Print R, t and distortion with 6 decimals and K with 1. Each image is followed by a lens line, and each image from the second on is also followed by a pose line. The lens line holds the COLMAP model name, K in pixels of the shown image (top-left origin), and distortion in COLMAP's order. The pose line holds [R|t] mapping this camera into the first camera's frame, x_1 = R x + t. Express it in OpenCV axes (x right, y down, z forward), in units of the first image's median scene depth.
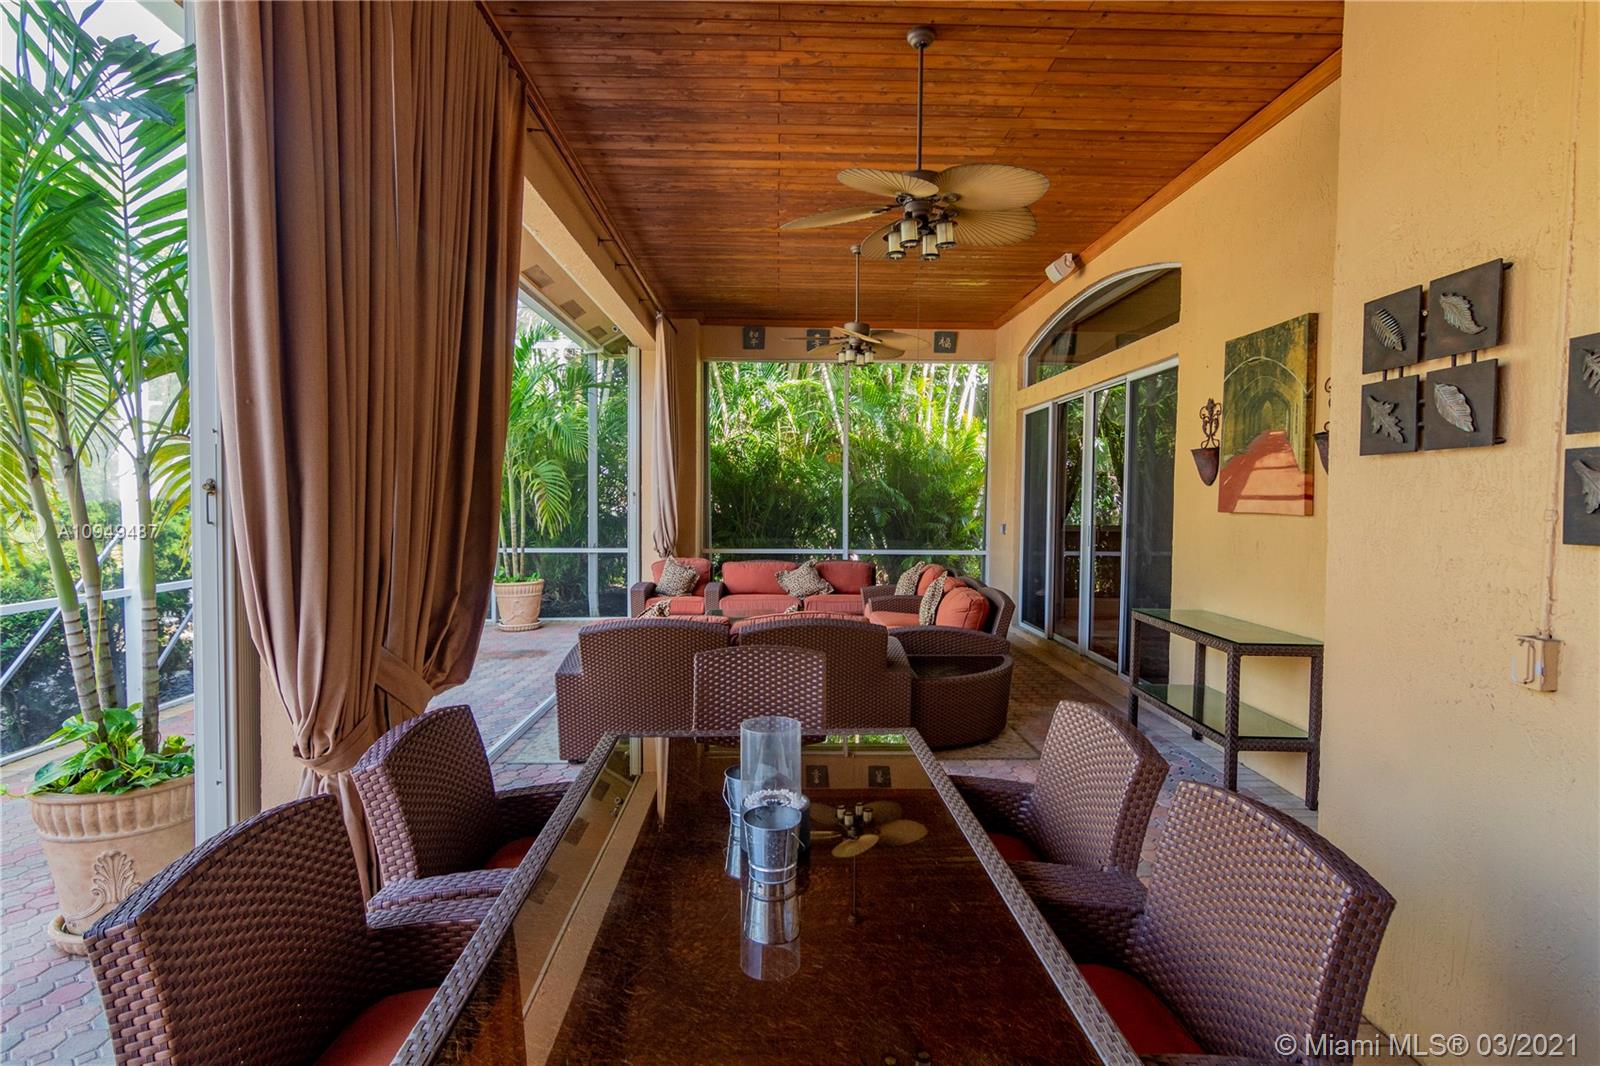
lens RADIAL K [[810.6, 0, 799.7], [0, 810.6, 527.3], [0, 0, 1]] dist [-0.002985, 0.002292]
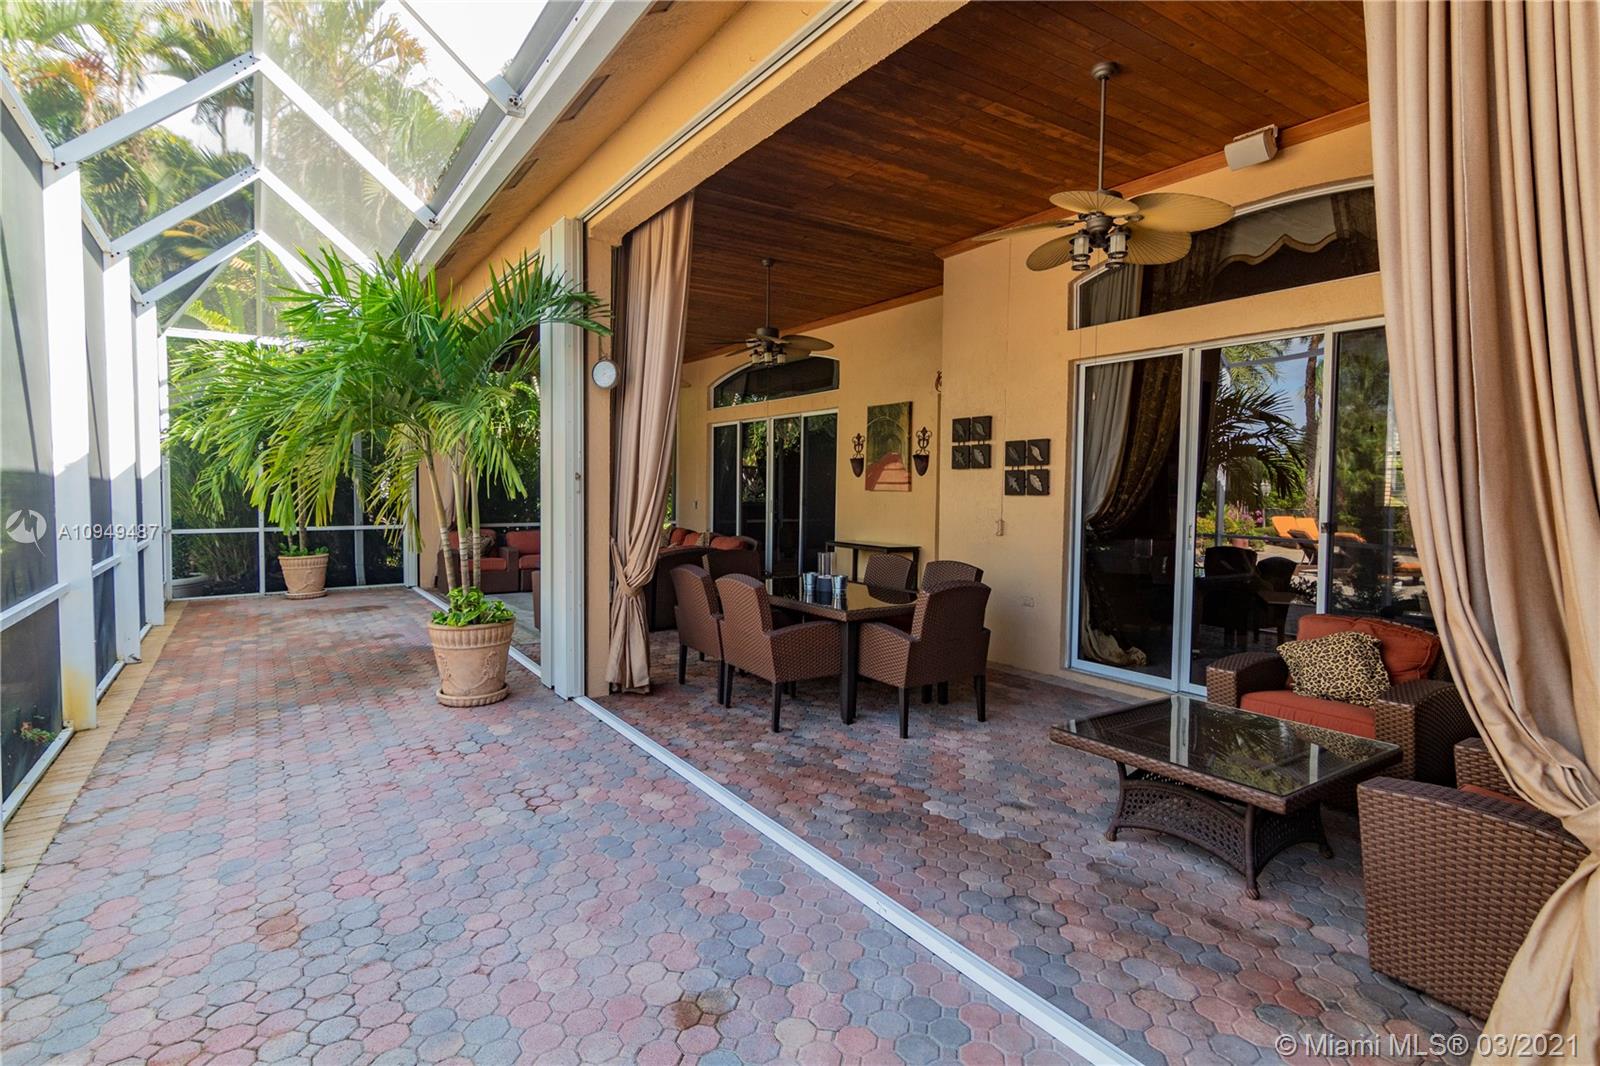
lens RADIAL K [[810.6, 0, 799.7], [0, 810.6, 527.3], [0, 0, 1]] dist [-0.002985, 0.002292]
pose [[0.848893, -0.025620, 0.527943, -0.793094], [0.016778, 0.999627, 0.021533, 0.031019], [-0.528298, -0.009421, 0.849007, -0.724787]]
